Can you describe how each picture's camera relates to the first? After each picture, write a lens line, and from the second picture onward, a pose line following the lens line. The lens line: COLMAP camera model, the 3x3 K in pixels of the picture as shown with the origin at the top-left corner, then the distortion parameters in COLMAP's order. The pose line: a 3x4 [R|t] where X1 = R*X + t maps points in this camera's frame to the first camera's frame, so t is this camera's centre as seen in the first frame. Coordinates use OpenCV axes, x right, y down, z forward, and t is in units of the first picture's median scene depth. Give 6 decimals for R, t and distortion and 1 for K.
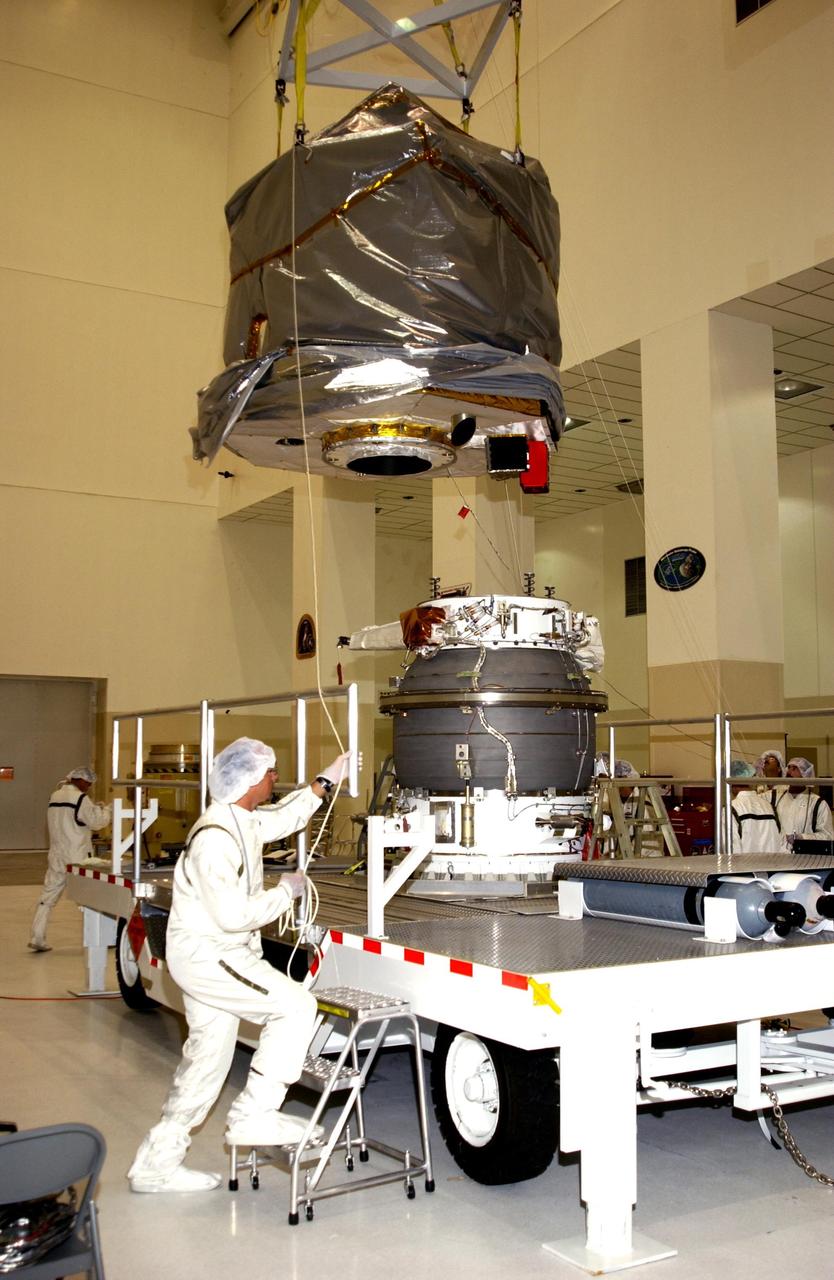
lens RADIAL K [[1254.4, 0, 416.0], [0, 1254.4, 640.3], [0, 0, 1]] dist [0.001737, 0.000000]
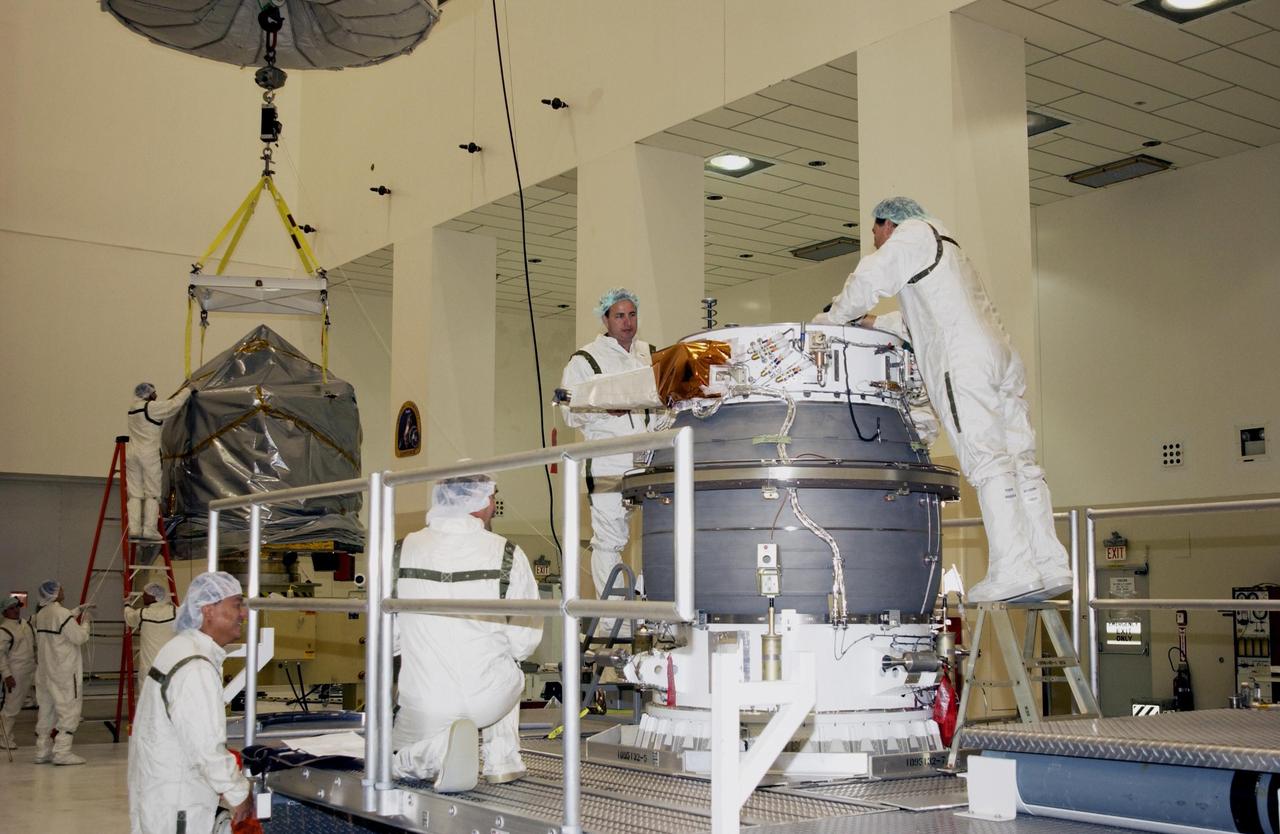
lens RADIAL K [[1490.6, 0, 640.4], [0, 1490.6, 418.9], [0, 0, 1]] dist [0.011827, 0.000000]
pose [[0.996699, 0.012645, 0.080189, -0.089188], [-0.011272, 0.999782, -0.017552, 0.030236], [-0.080393, 0.016590, 0.996625, 0.213522]]
